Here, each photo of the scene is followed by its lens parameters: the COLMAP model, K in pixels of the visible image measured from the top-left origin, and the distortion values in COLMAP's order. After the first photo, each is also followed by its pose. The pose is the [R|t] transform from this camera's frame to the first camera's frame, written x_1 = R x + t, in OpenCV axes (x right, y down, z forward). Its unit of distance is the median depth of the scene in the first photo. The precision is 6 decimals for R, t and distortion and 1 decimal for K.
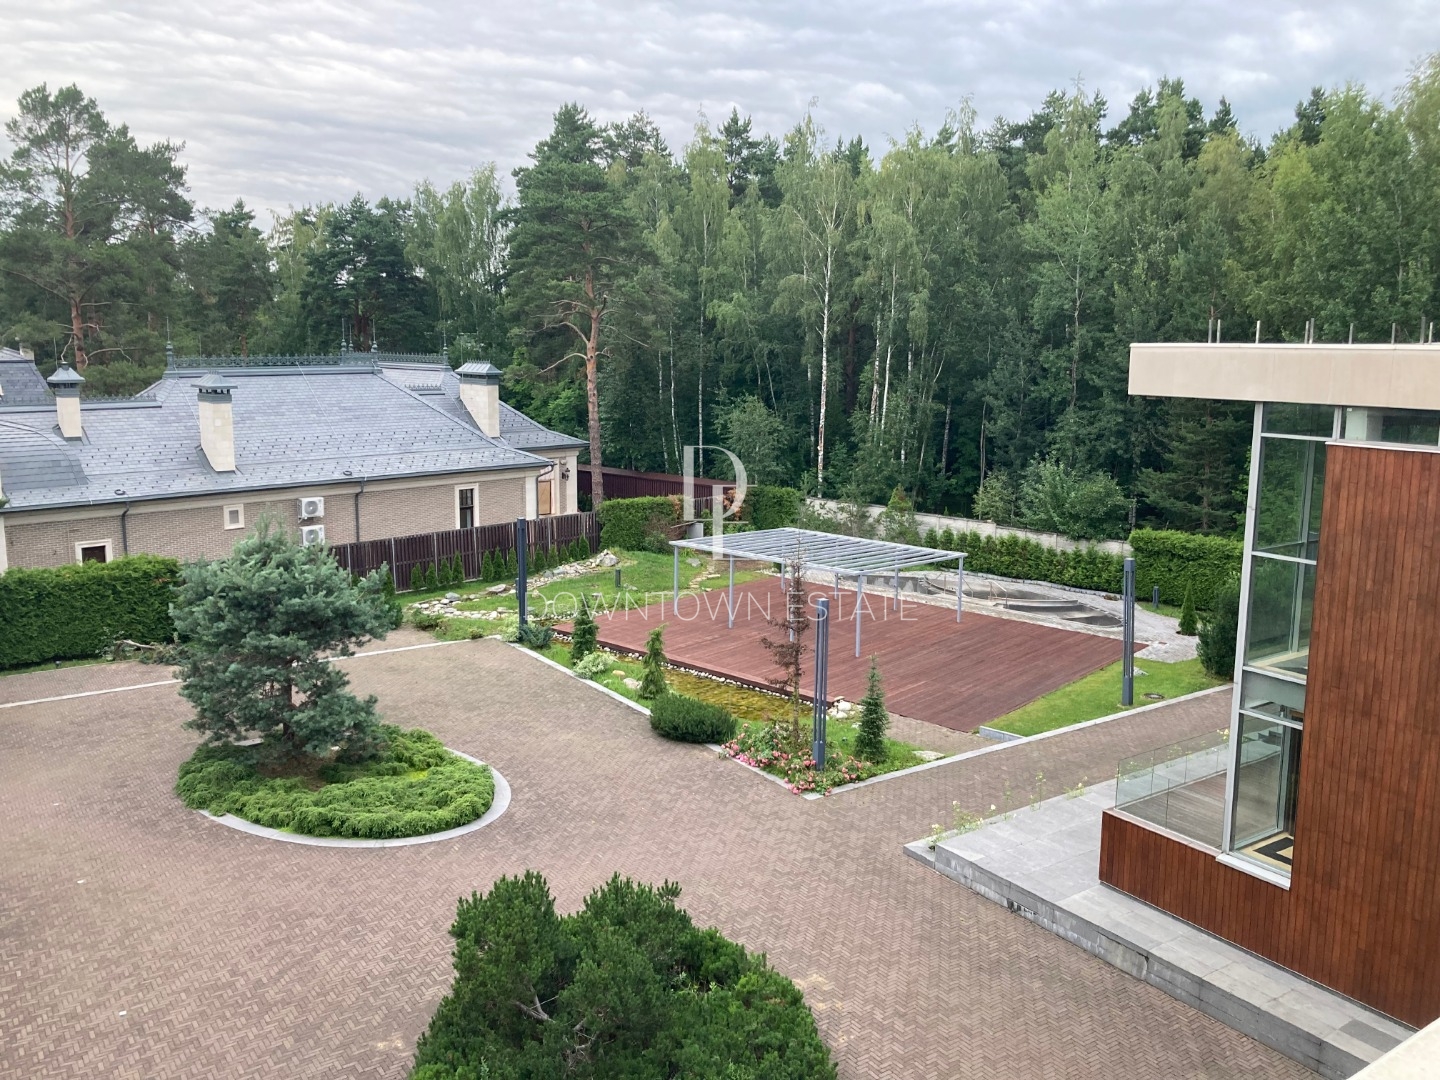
lens RADIAL K [[1172.4, 0, 723.7], [0, 1172.4, 524.7], [0, 0, 1]] dist [0.046323, -0.049554]
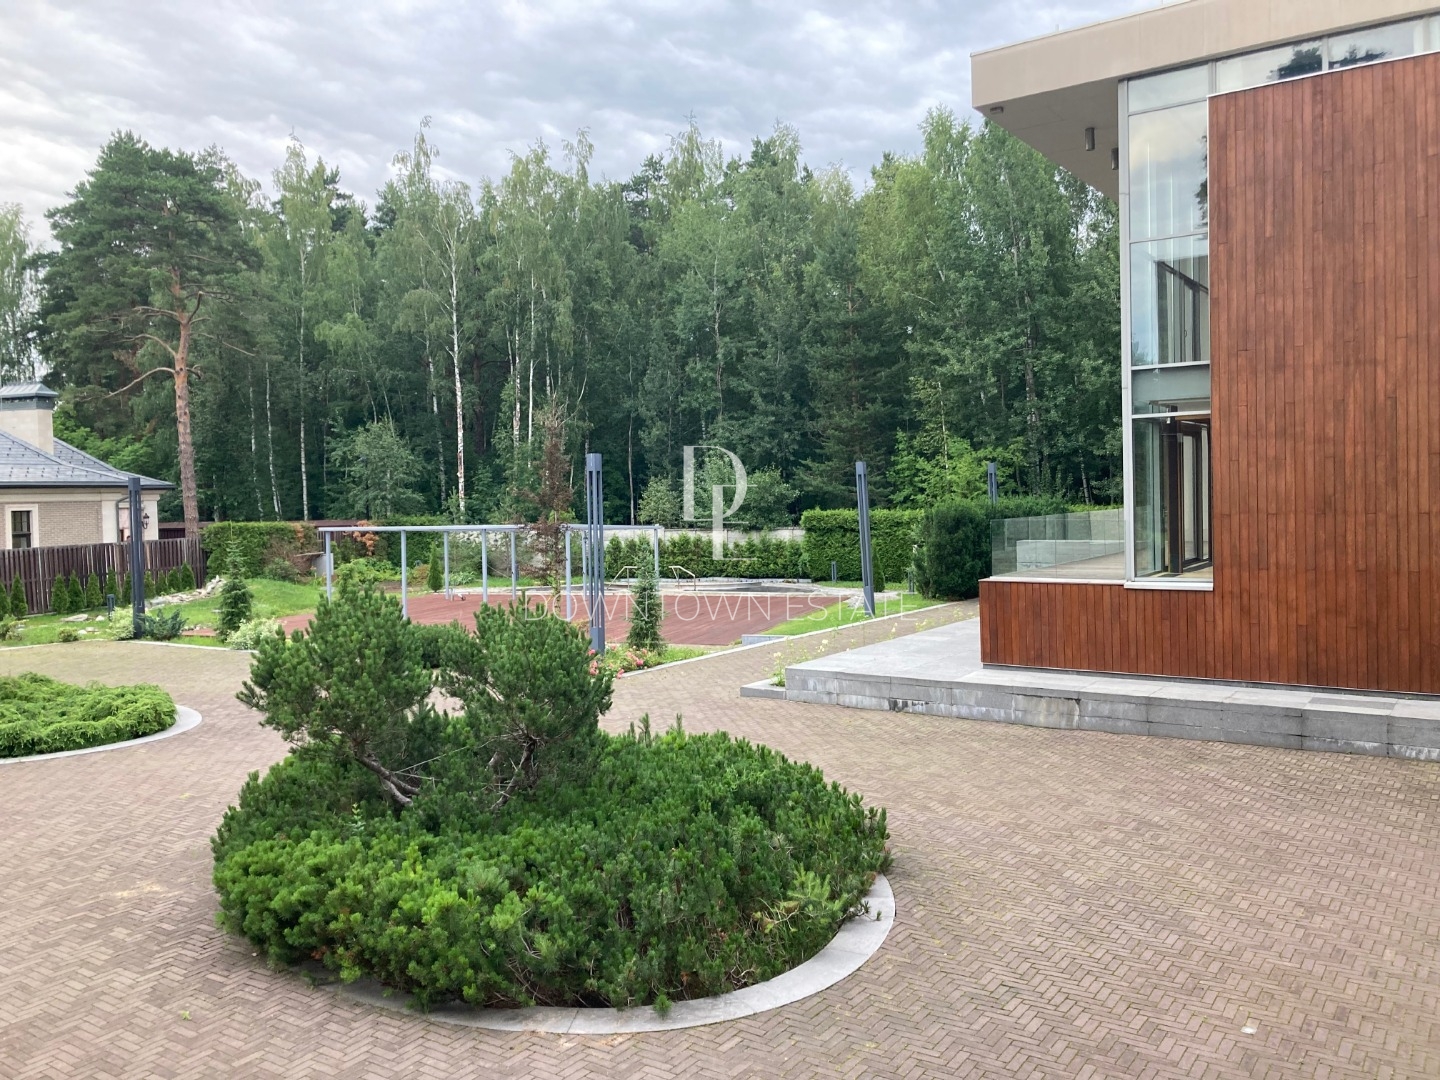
lens RADIAL K [[1160.2, 0, 720.0], [0, 1160.2, 540.0], [0, 0, 1]] dist [0.047954, -0.068011]
pose [[0.926042, -0.036232, 0.375677, -0.079307], [0.089143, 0.988216, -0.124428, 0.126994], [-0.366742, 0.148715, 0.918359, 0.109069]]
